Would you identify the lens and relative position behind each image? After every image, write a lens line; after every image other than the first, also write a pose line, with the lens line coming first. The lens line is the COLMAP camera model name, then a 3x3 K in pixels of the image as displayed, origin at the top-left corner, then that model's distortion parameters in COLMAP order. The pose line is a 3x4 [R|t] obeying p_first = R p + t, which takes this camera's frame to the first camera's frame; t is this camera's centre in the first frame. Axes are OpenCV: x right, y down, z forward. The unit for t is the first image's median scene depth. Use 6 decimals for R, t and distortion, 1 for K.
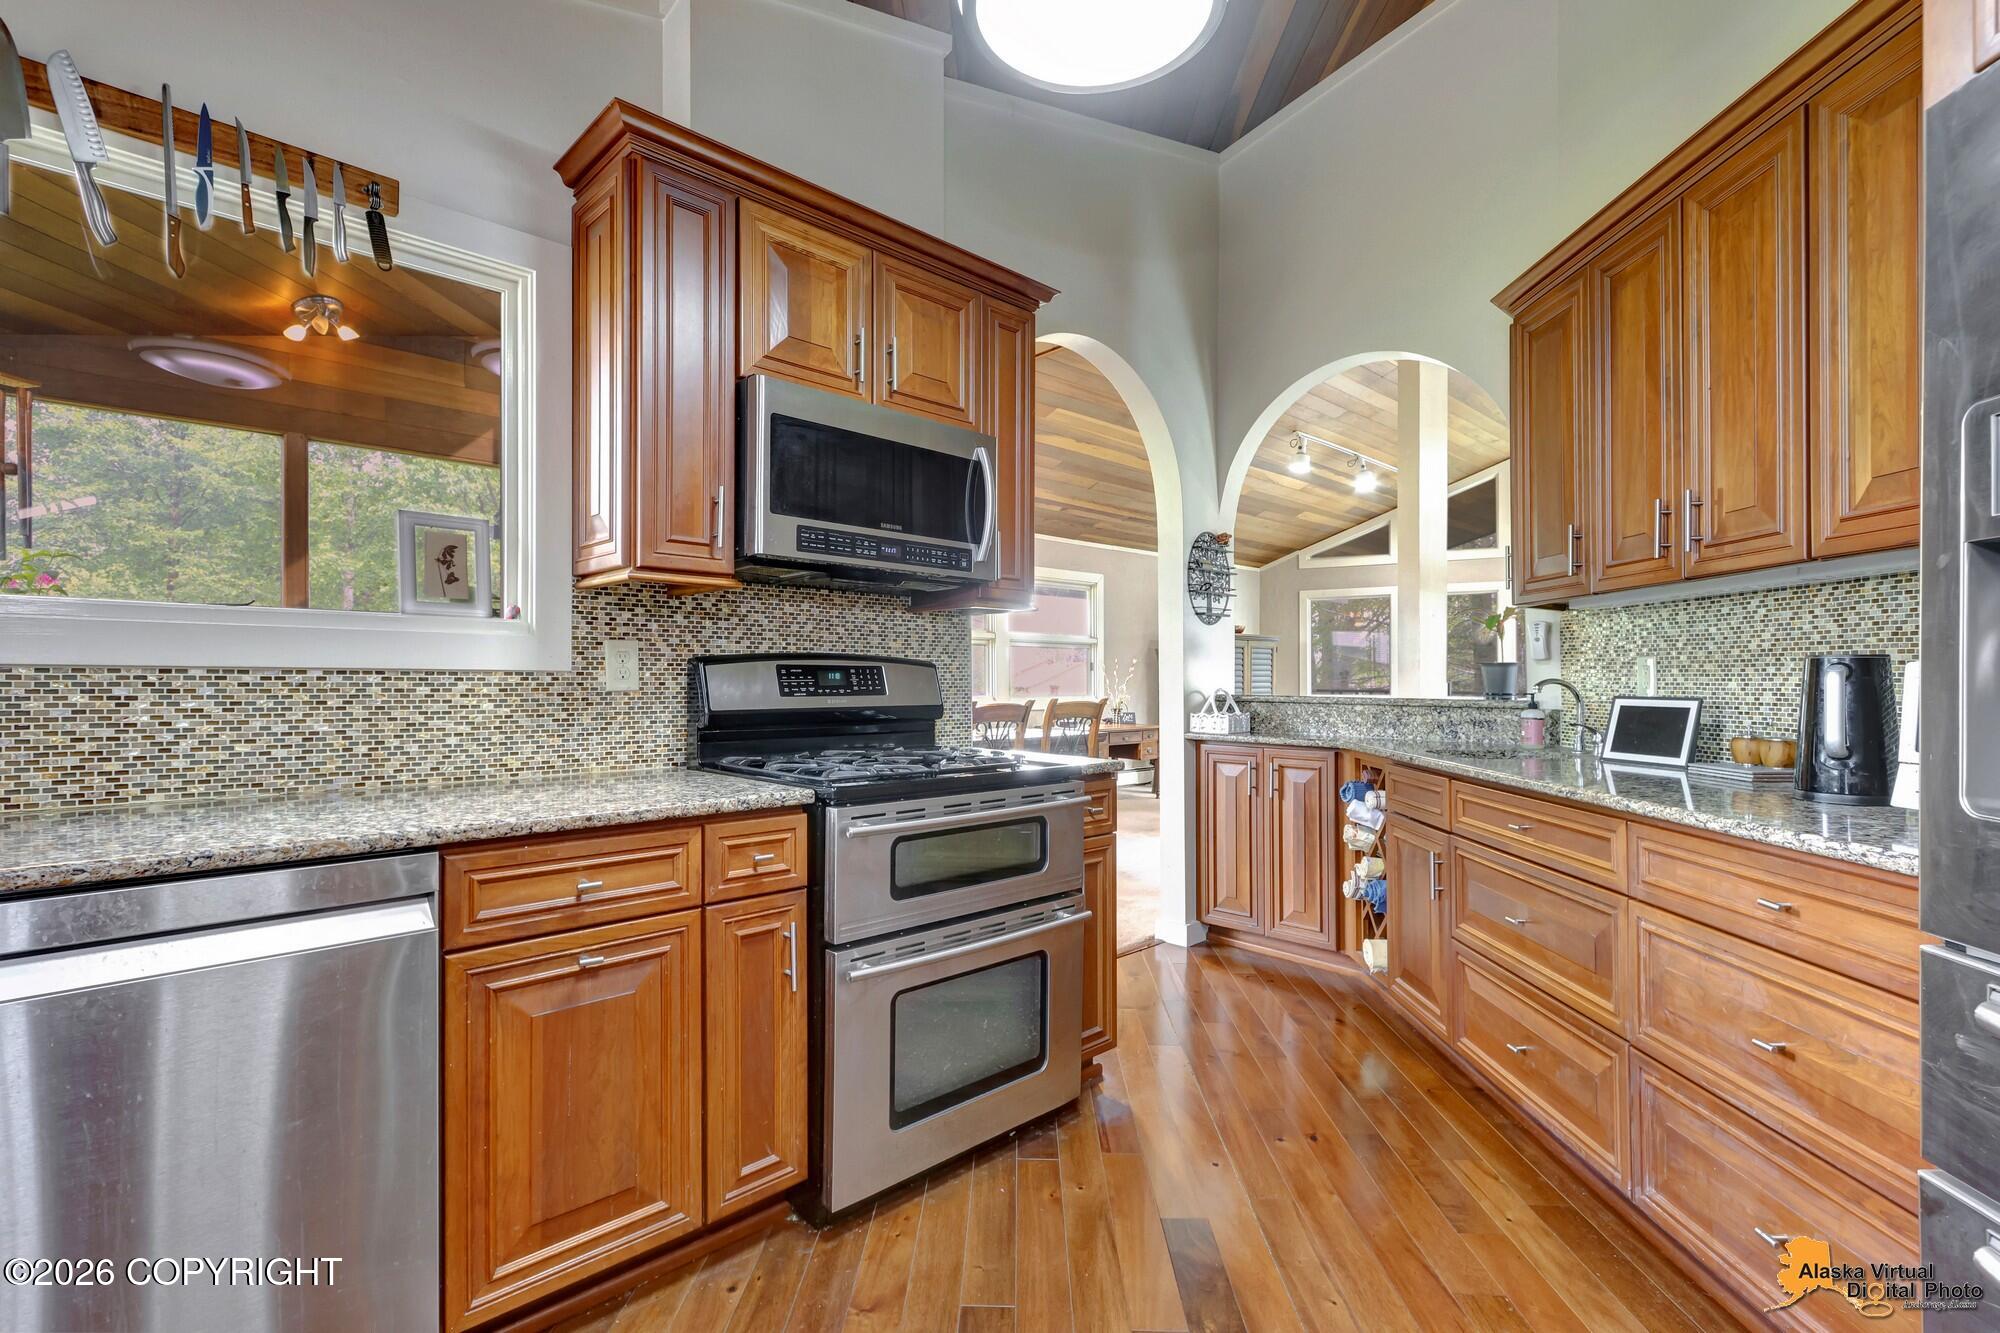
lens RADIAL K [[936.3, 0, 1006.4], [0, 936.3, 674.0], [0, 0, 1]] dist [0.004891, -0.000536]
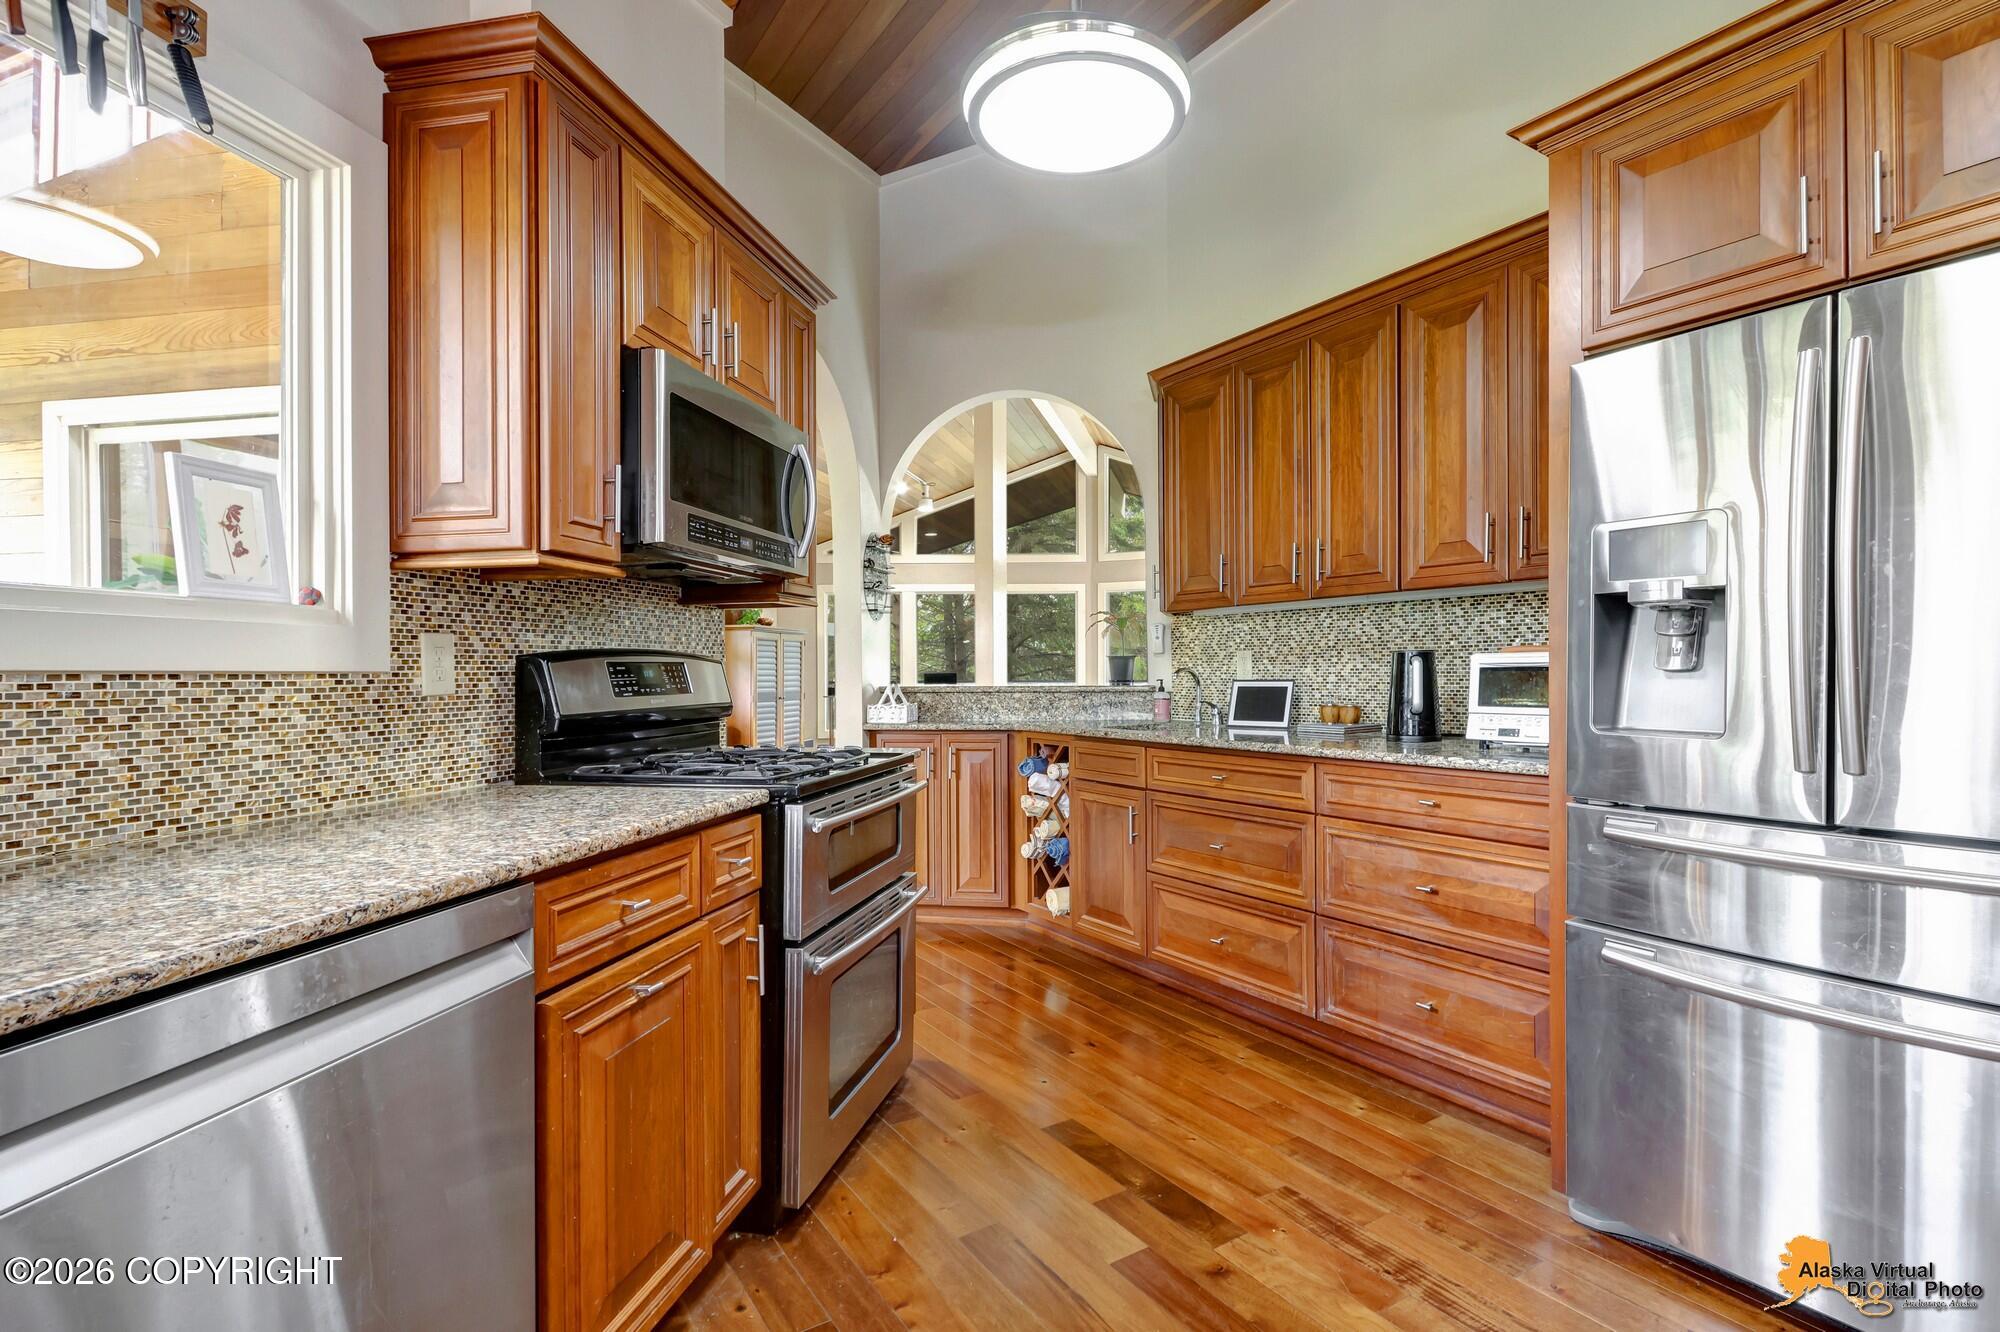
lens RADIAL K [[972.8, 0, 1035.0], [0, 972.8, 673.6], [0, 0, 1]] dist [-0.016672, -0.000491]
pose [[0.816748, -0.014992, 0.576800, -0.502286], [0.011872, 0.999887, 0.009178, -0.002566], [-0.576872, -0.000648, 0.816834, 0.008000]]
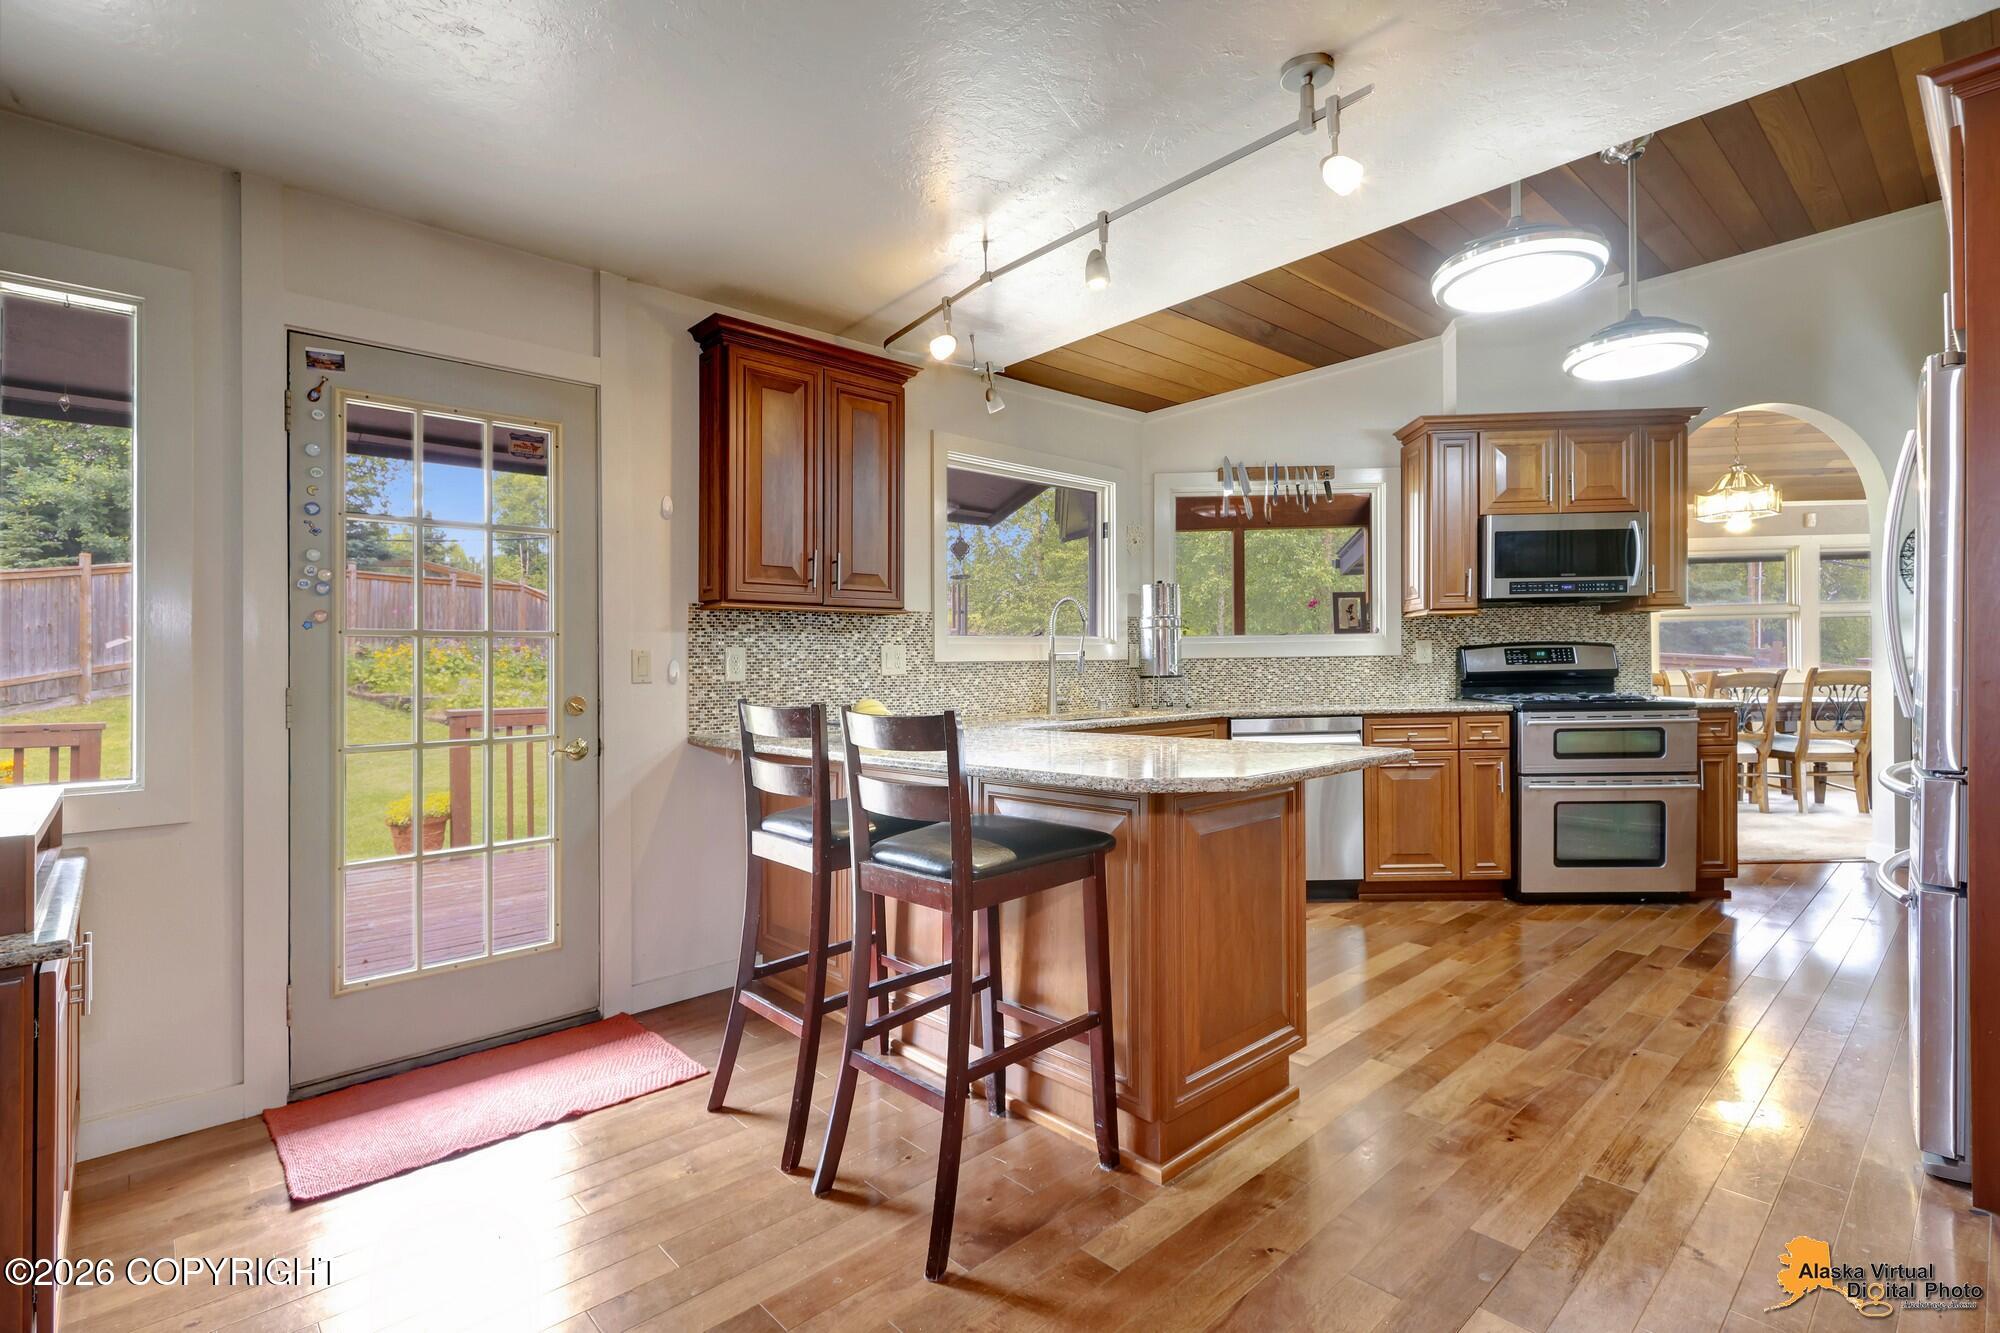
lens RADIAL K [[914.6, 0, 992.5], [0, 914.6, 711.7], [0, 0, 1]] dist [0.004499, 0.000136]
pose [[0.676879, 0.016490, -0.735909, 0.507977], [0.025666, 0.998612, 0.045984, 0.006557], [0.735646, -0.050014, 0.675517, -1.254897]]
